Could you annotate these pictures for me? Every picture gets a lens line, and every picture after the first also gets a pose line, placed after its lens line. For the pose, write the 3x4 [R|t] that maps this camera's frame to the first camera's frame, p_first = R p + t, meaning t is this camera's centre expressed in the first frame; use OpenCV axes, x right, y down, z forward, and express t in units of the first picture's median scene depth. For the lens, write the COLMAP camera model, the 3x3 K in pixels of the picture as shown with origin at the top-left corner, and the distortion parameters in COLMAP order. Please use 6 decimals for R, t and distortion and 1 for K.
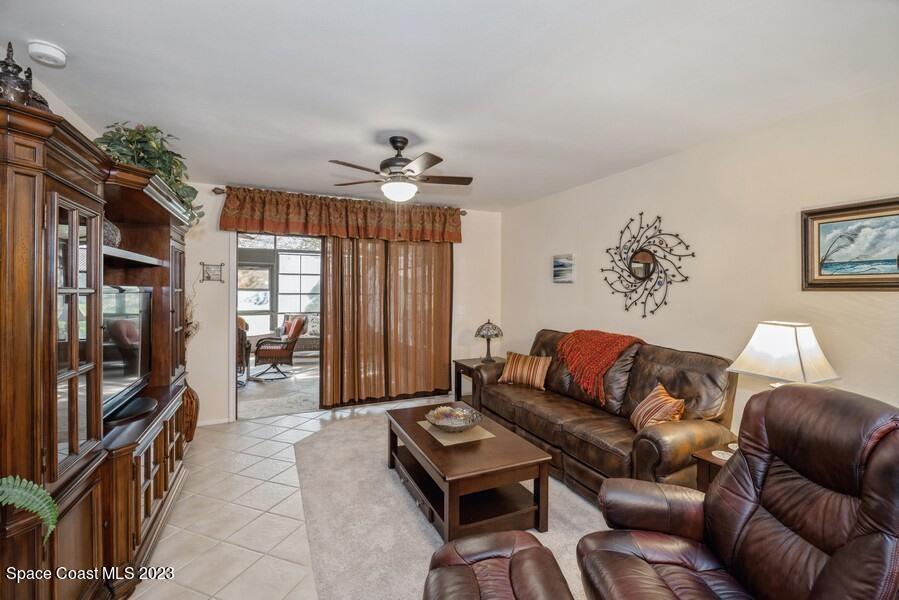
lens RADIAL K [[396.7, 0, 461.1], [0, 396.7, 288.1], [0, 0, 1]] dist [-0.011460, 0.000166]
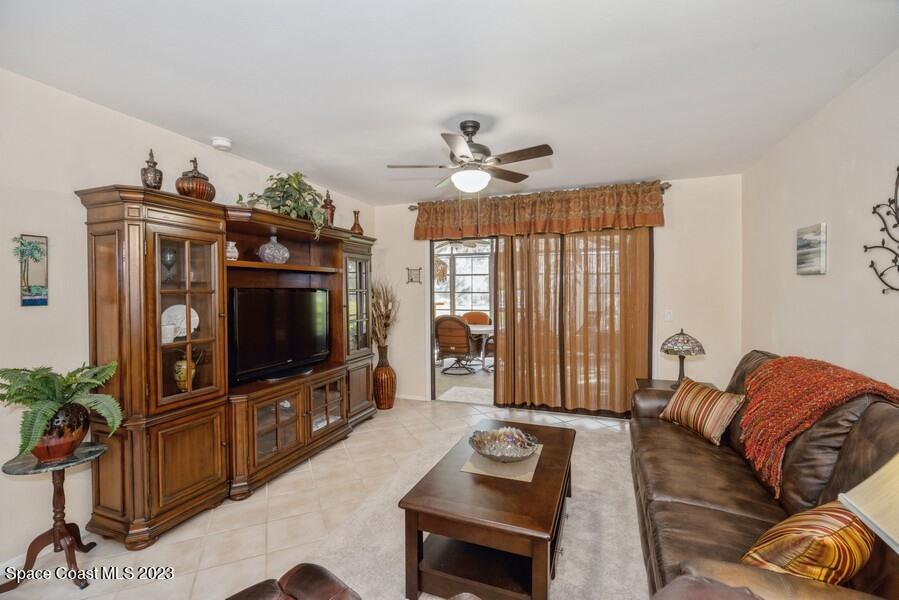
lens RADIAL K [[396.7, 0, 452.5], [0, 396.7, 293.1], [0, 0, 1]] dist [-0.011460, 0.000166]
pose [[0.694544, 0.000208, -0.719450, 0.308392], [0.010114, 0.999898, 0.010053, 0.002853], [0.719379, -0.014259, 0.694471, 0.217393]]
